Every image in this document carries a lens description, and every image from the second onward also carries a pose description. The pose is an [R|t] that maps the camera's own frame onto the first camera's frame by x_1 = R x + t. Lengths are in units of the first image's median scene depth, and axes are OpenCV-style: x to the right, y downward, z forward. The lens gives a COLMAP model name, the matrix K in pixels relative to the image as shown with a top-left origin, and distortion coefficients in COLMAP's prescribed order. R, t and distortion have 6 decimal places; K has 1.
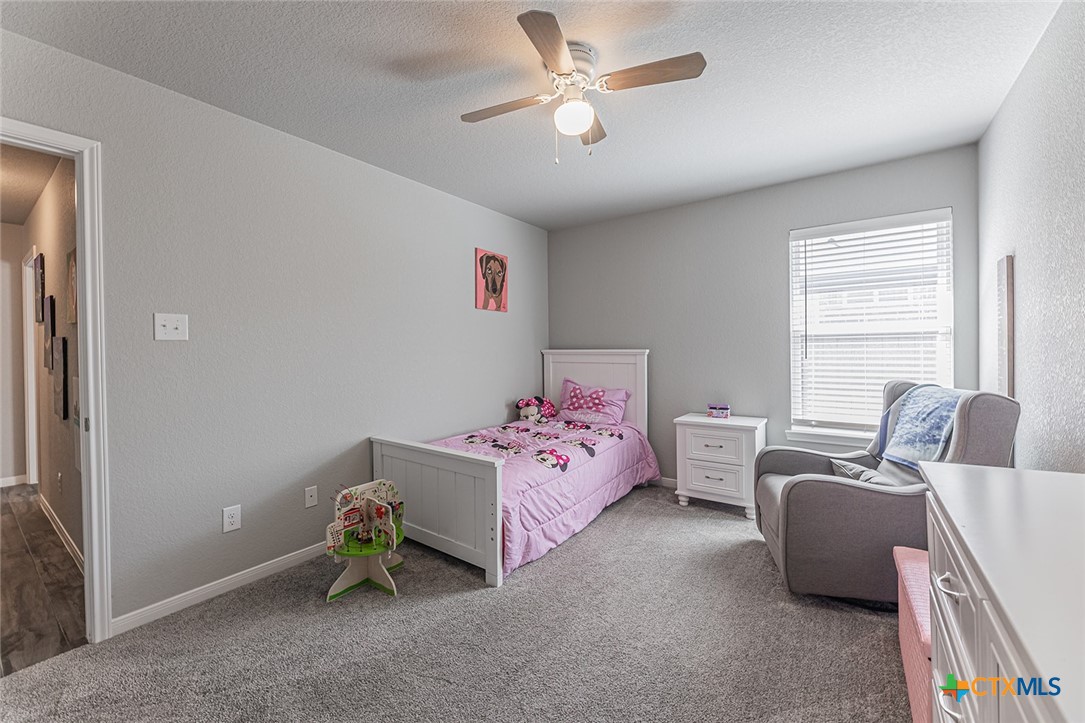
lens RADIAL K [[438.2, 0, 541.4], [0, 438.2, 352.4], [0, 0, 1]] dist [-0.001111, -0.004522]
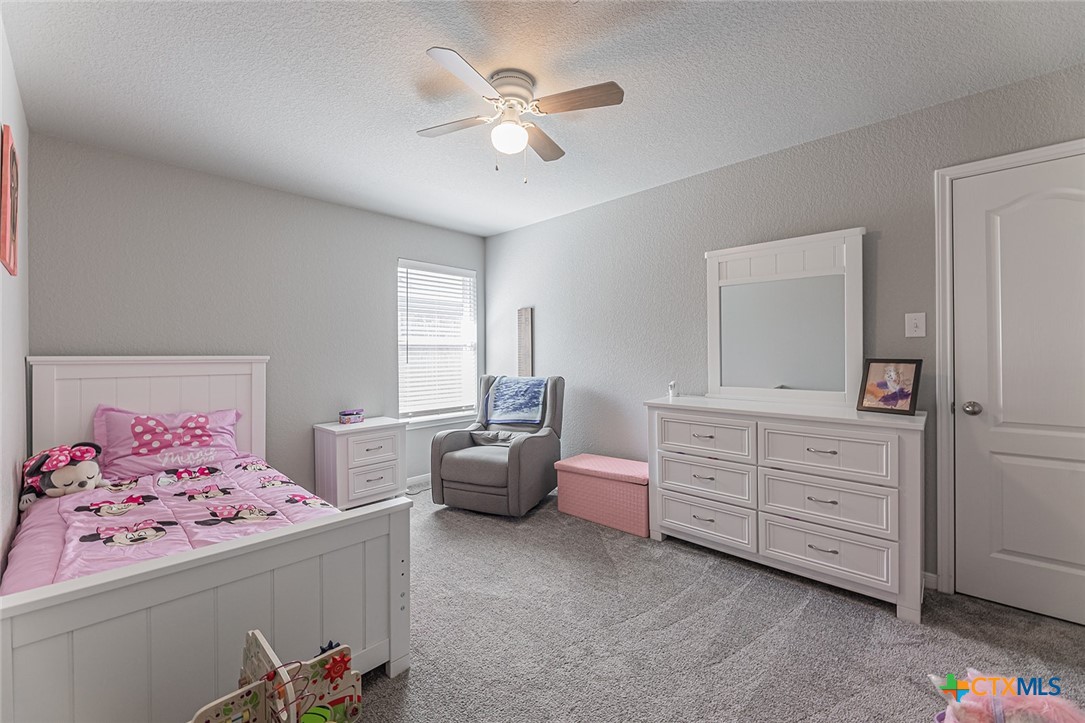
lens RADIAL K [[438.2, 0, 541.4], [0, 438.2, 352.4], [0, 0, 1]] dist [-0.001111, -0.004522]
pose [[0.126581, 0.013507, 0.991864, -0.487046], [0.012161, 0.999811, -0.015167, 0.005015], [-0.991882, 0.013982, 0.126393, 0.387910]]
